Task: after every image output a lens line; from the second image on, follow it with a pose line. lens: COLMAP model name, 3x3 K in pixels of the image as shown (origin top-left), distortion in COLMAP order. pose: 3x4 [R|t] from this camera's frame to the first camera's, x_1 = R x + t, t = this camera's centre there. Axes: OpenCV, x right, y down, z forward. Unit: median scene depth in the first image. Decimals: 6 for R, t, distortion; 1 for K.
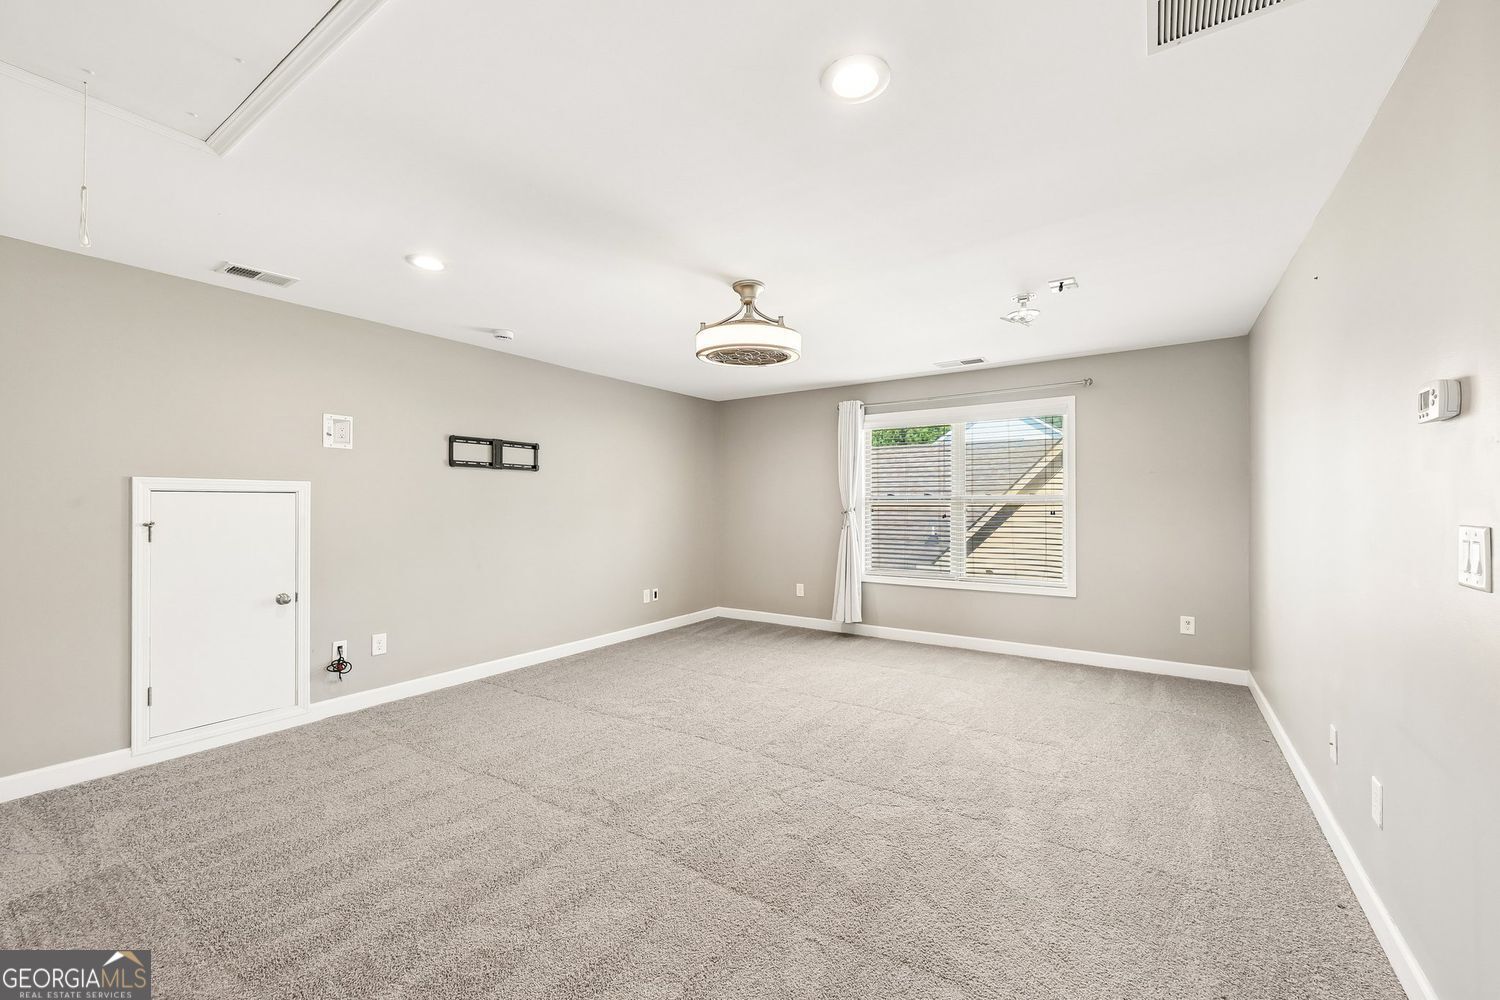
lens RADIAL K [[604.6, 0, 750.0], [0, 604.6, 500.0], [0, 0, 1]] dist [0.000555, -0.000008]
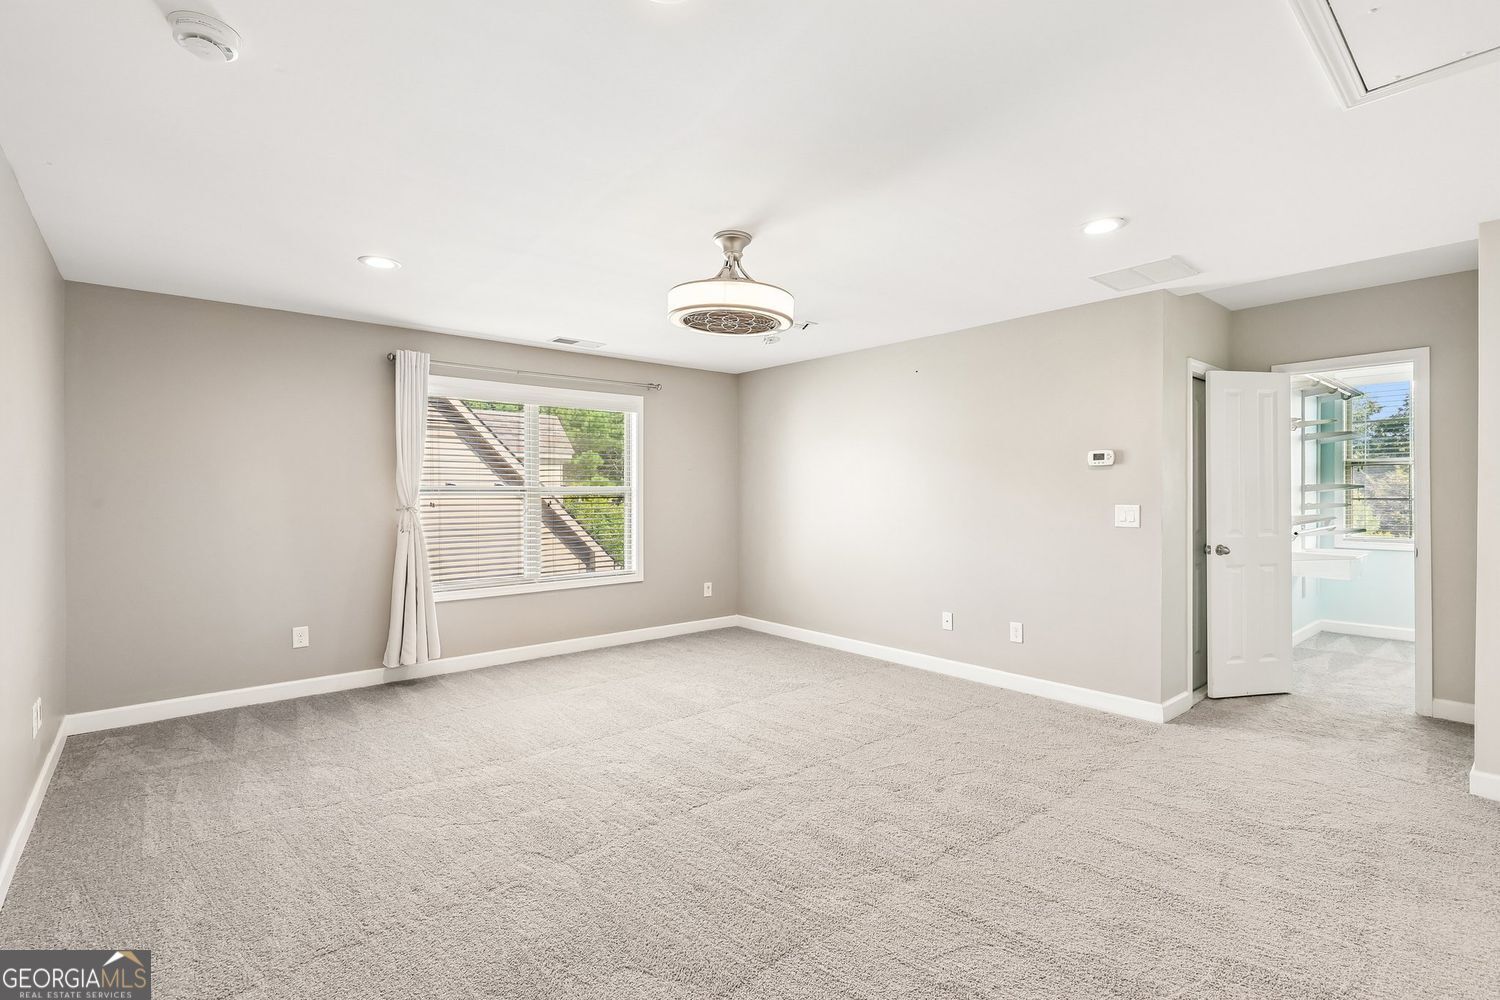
lens RADIAL K [[685.9, 0, 755.7], [0, 685.9, 492.1], [0, 0, 1]] dist [-0.002441, -0.000264]
pose [[0.264536, 0.000726, 0.964375, -0.657628], [-0.004429, 0.999990, 0.000462, -0.001380], [-0.964366, -0.004394, 0.264537, 0.517847]]
